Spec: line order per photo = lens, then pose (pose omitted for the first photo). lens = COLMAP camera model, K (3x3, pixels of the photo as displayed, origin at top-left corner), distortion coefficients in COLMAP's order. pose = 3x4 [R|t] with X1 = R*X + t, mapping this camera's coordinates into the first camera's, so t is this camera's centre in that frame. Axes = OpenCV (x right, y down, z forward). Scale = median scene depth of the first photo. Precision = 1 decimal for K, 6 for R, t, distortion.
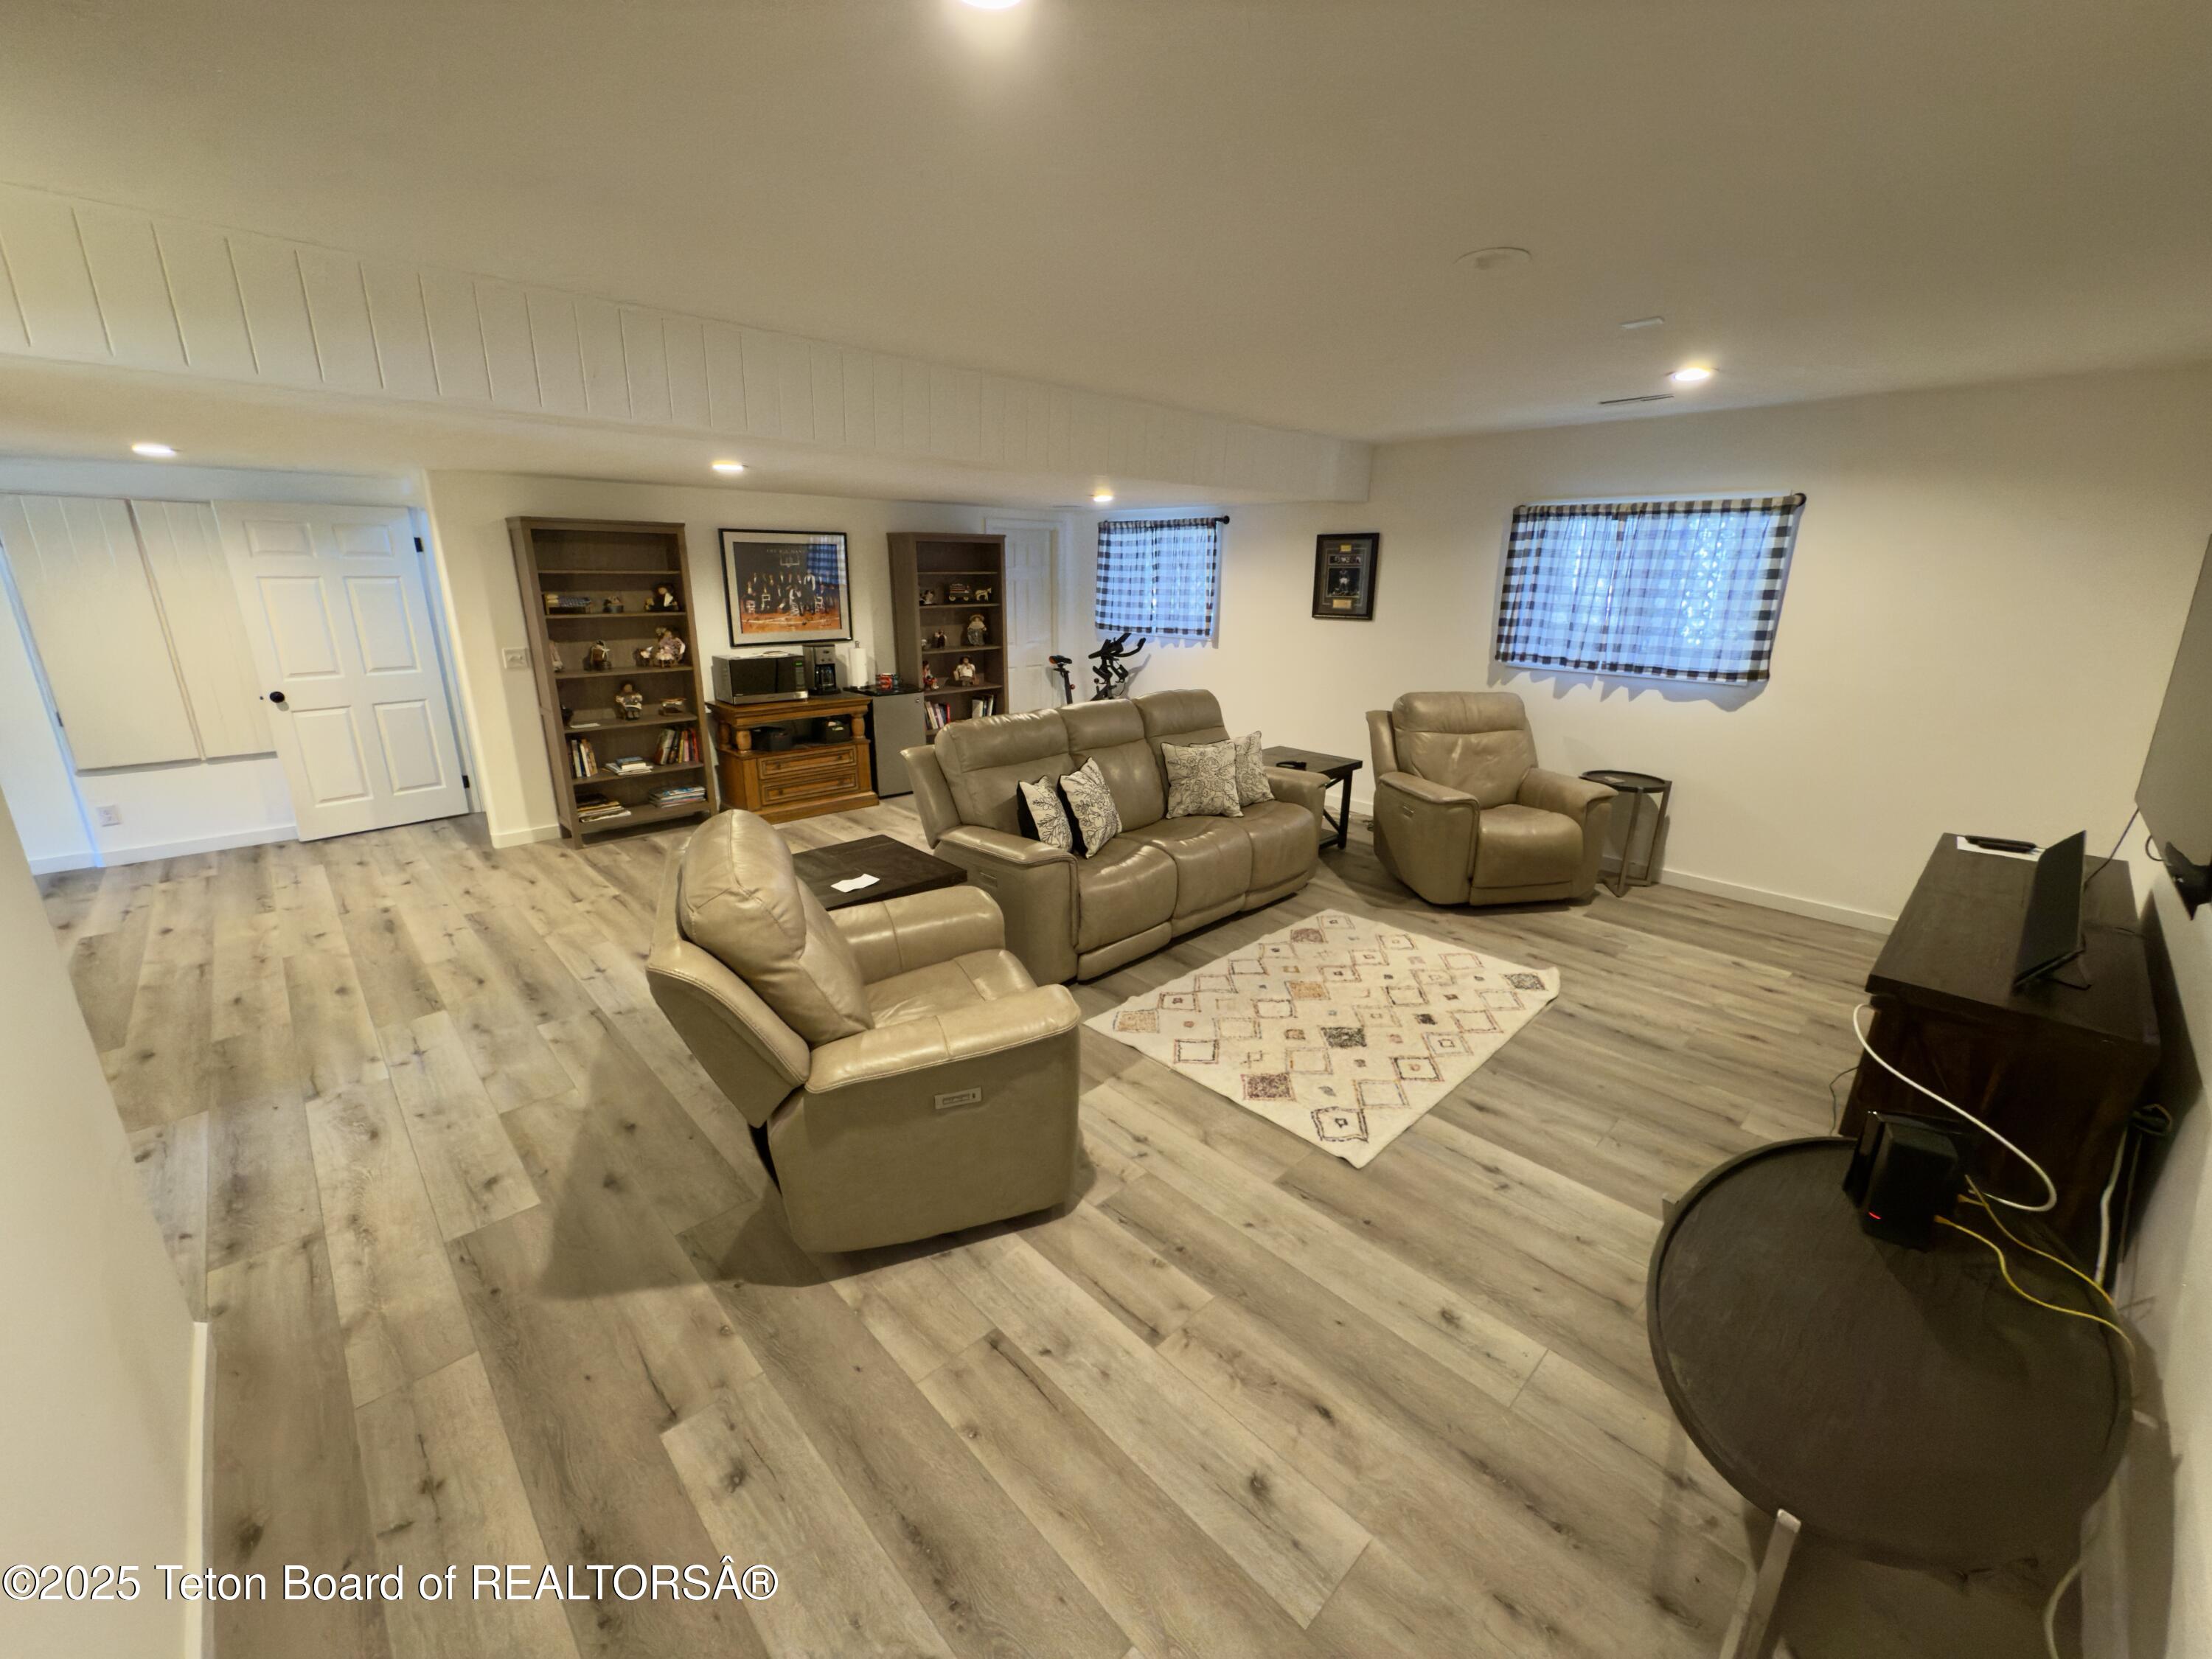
lens RADIAL K [[886.9, 0, 1101.8], [0, 886.9, 828.6], [0, 0, 1]] dist [0.000392, 0.000572]
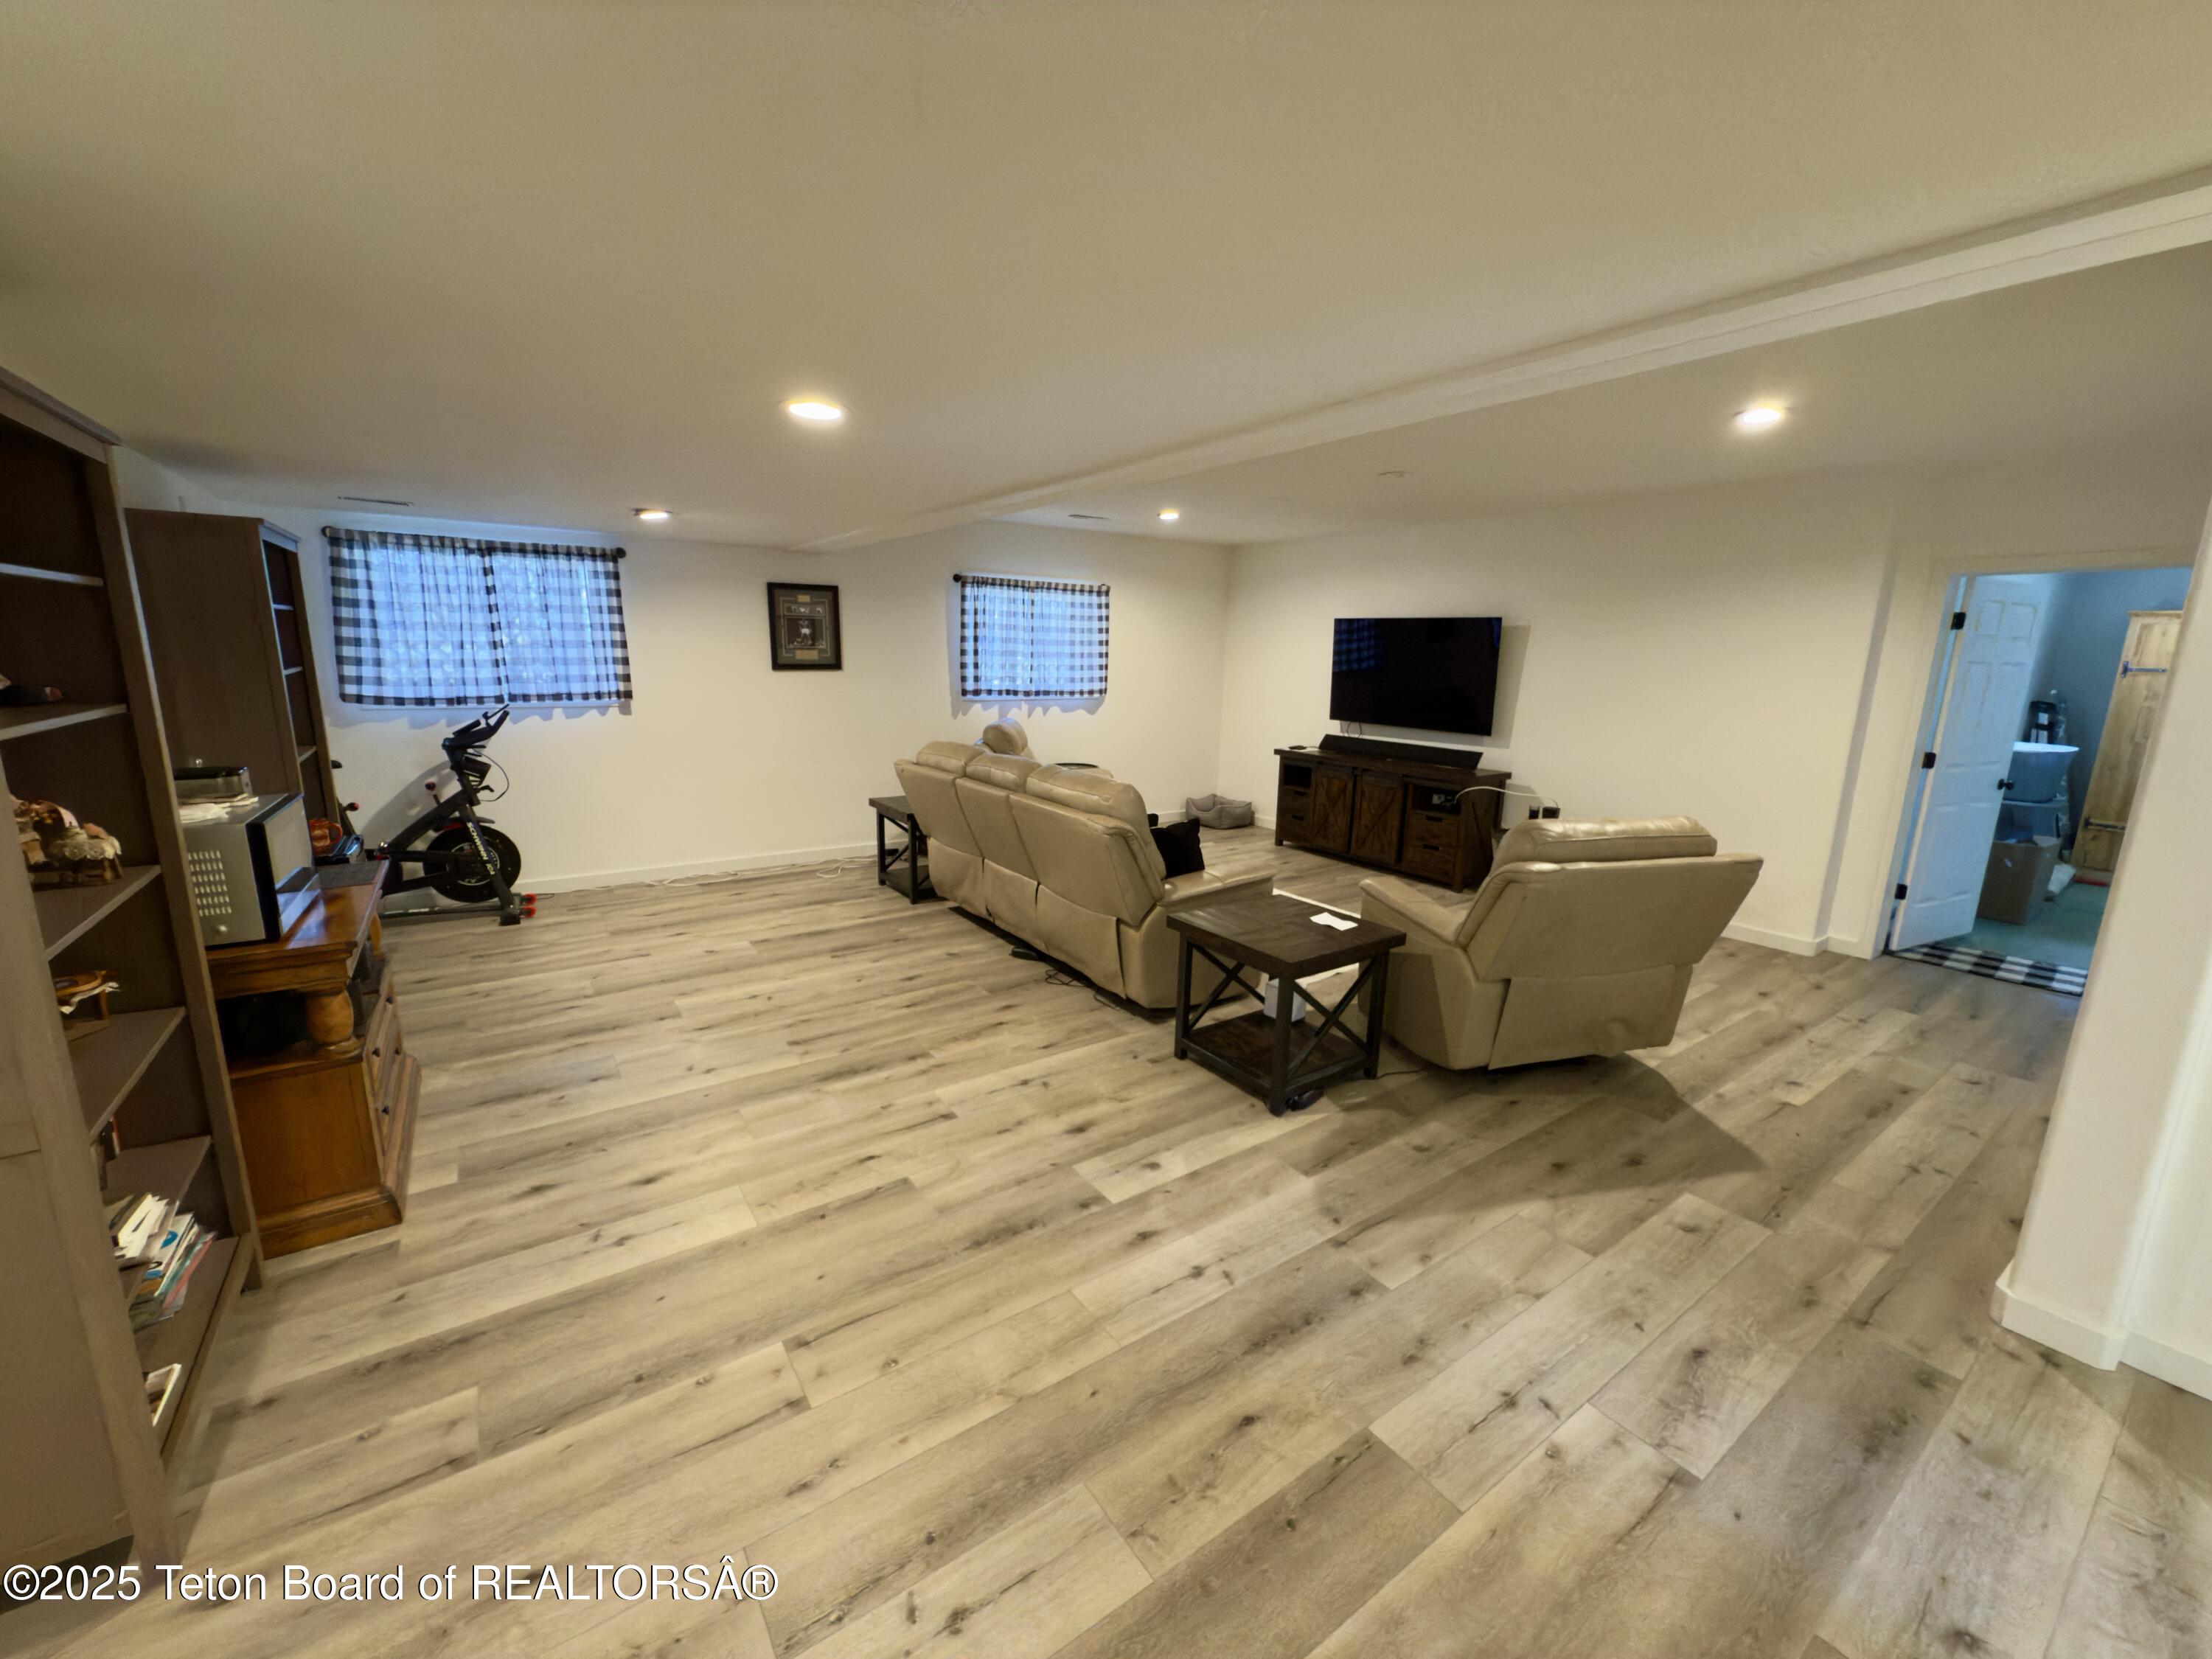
lens RADIAL K [[886.9, 0, 1101.7], [0, 886.9, 831.9], [0, 0, 1]] dist [0.000392, 0.000572]
pose [[0.144522, -0.208084, 0.967375, -0.894403], [0.261001, 0.951032, 0.165576, -0.191889], [-0.954459, 0.228557, 0.191756, 0.726181]]
